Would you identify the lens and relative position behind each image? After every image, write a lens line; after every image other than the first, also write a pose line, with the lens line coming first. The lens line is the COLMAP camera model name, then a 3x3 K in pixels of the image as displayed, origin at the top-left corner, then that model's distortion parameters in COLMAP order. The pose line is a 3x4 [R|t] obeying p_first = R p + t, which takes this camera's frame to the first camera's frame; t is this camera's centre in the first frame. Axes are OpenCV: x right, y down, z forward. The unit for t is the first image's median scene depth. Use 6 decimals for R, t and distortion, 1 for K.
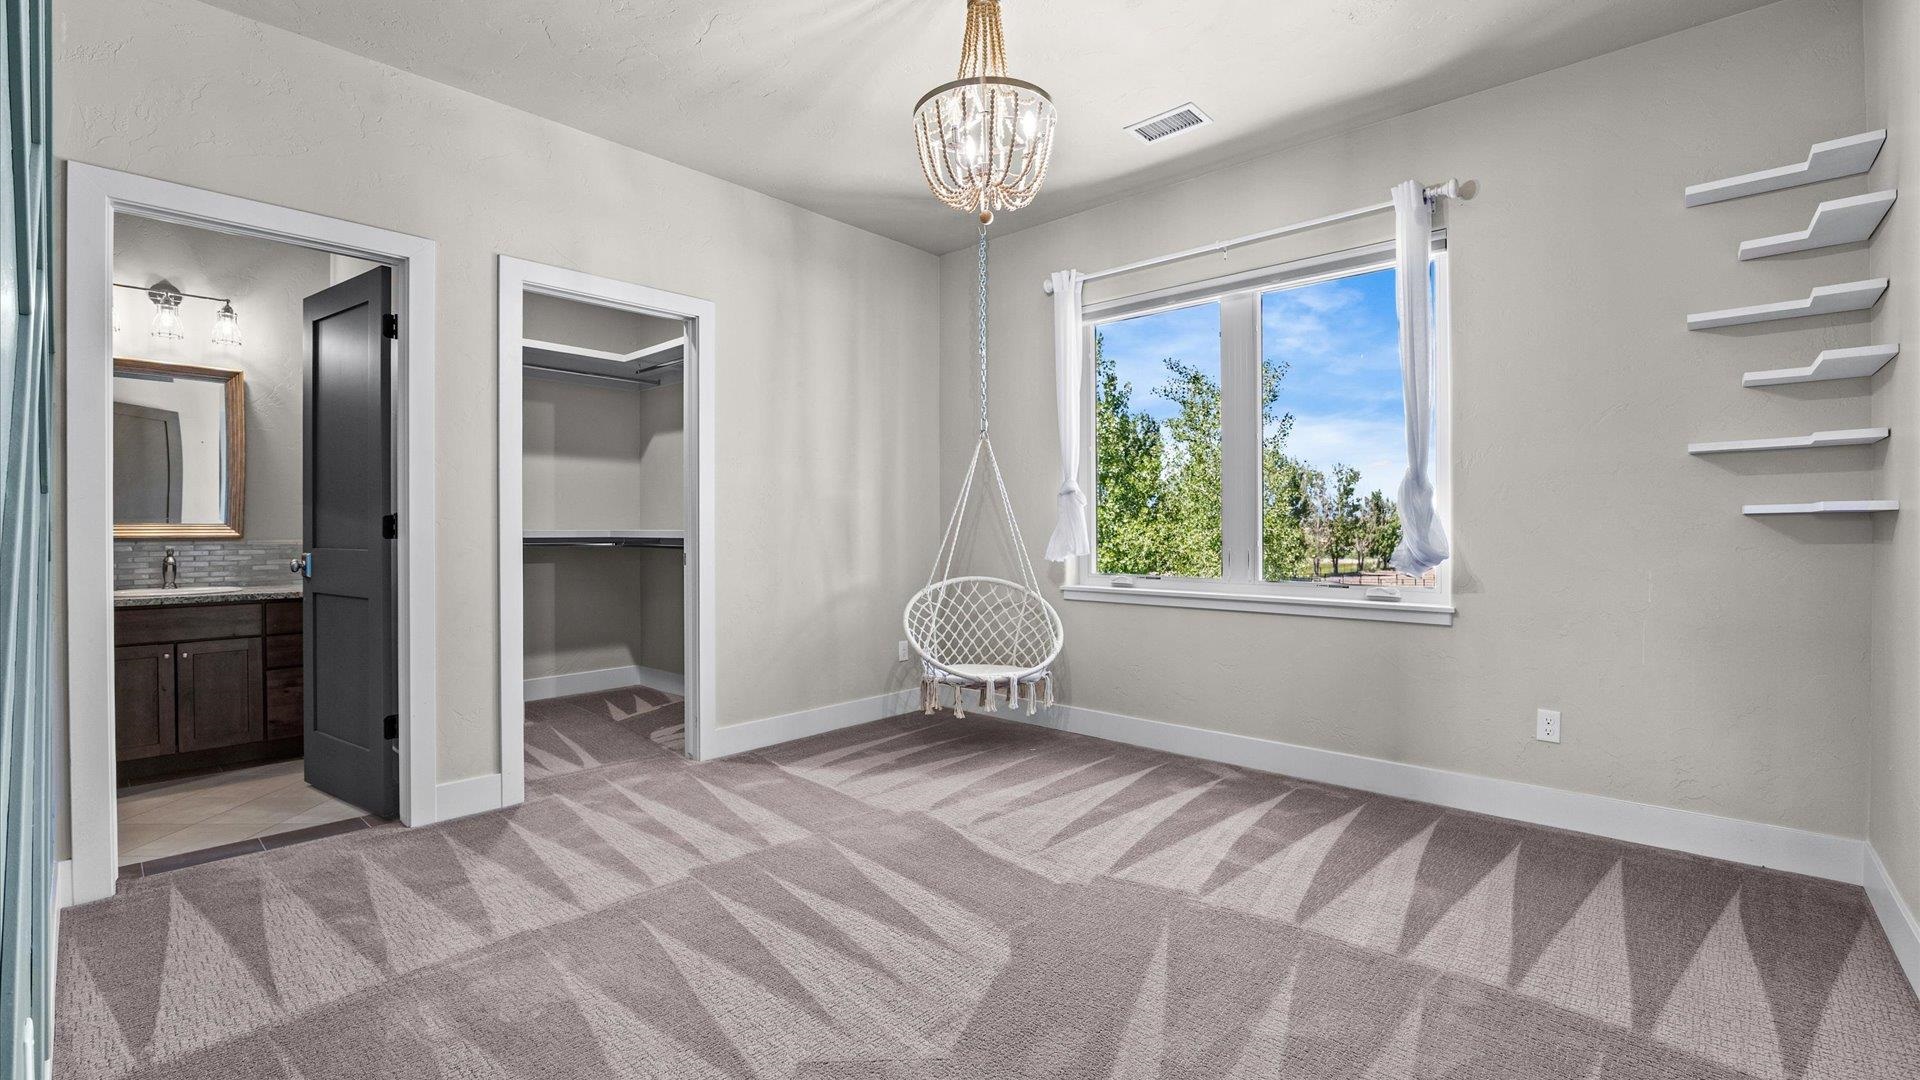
lens RADIAL K [[813.7, 0, 954.7], [0, 813.7, 541.6], [0, 0, 1]] dist [-0.016600, -0.000072]
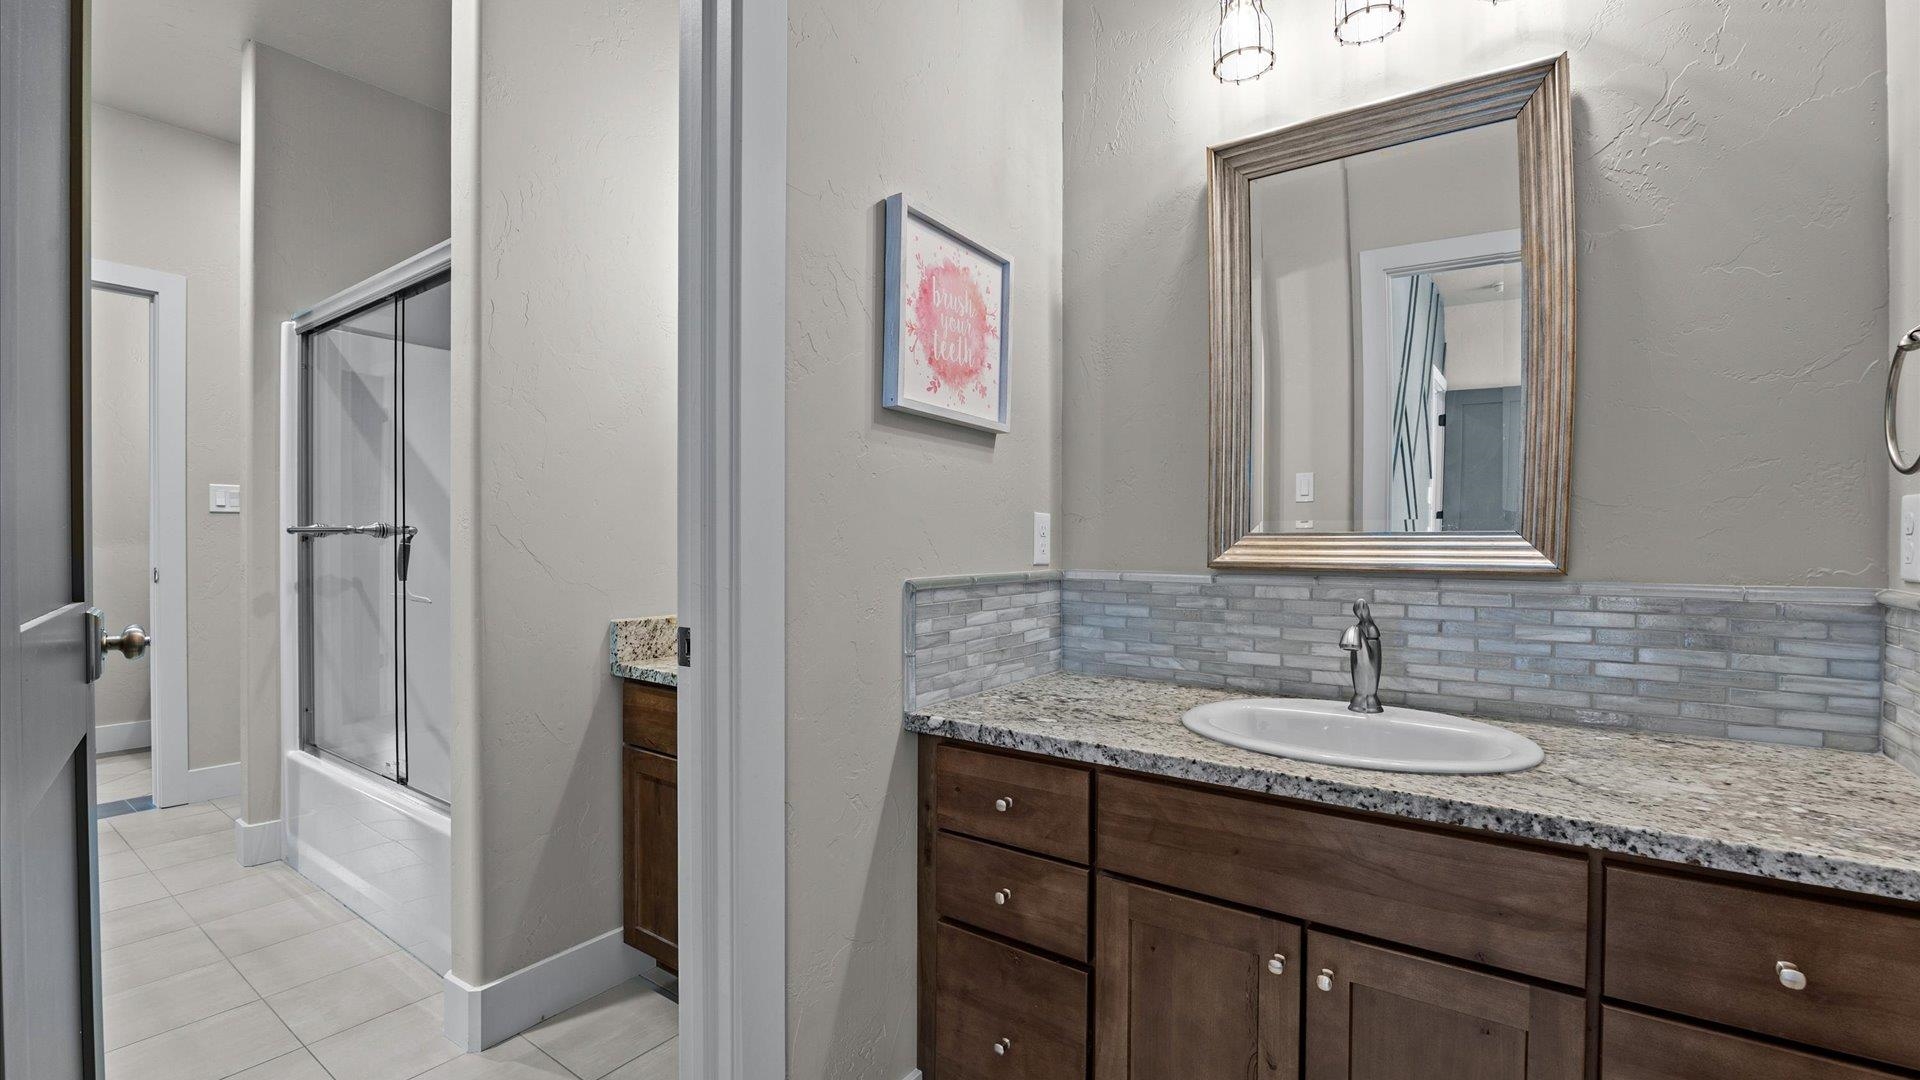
lens RADIAL K [[813.7, 0, 954.7], [0, 813.7, 541.6], [0, 0, 1]] dist [-0.016600, -0.000072]
pose [[0.122107, 0.000628, -0.992517, -0.604584], [-0.022075, 0.999754, -0.002083, -0.012064], [0.992271, 0.022164, 0.122091, 0.728343]]
